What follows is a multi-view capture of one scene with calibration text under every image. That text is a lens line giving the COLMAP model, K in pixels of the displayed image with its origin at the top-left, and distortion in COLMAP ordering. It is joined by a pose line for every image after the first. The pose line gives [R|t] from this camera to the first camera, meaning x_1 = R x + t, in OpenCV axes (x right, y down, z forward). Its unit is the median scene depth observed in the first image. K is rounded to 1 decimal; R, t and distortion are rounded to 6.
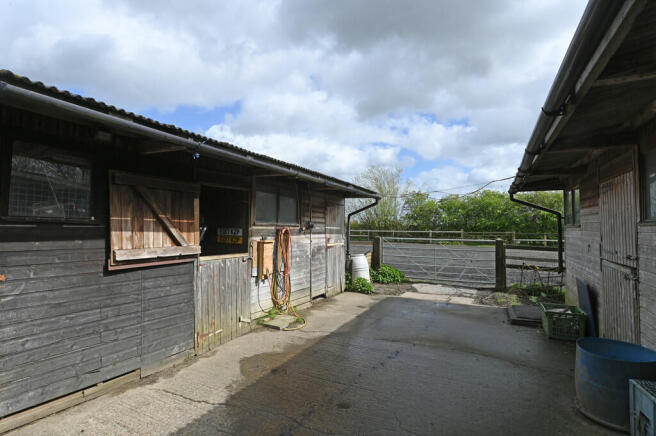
lens RADIAL K [[327.3, 0, 329.9], [0, 327.3, 218.6], [0, 0, 1]] dist [0.005775, 0.000648]
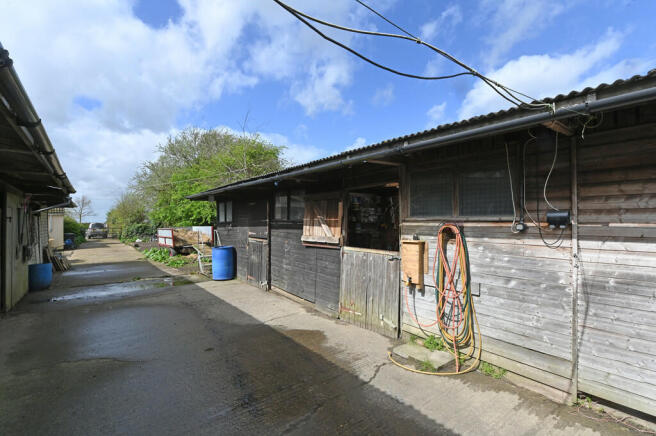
lens RADIAL K [[298.5, 0, 328.9], [0, 298.5, 220.4], [0, 0, 1]] dist [-0.004844, -0.000258]
pose [[-0.415627, -0.021123, -0.909290, 0.681127], [0.017310, 0.999366, -0.031128, 0.047165], [0.909371, -0.028677, -0.414997, 1.380228]]
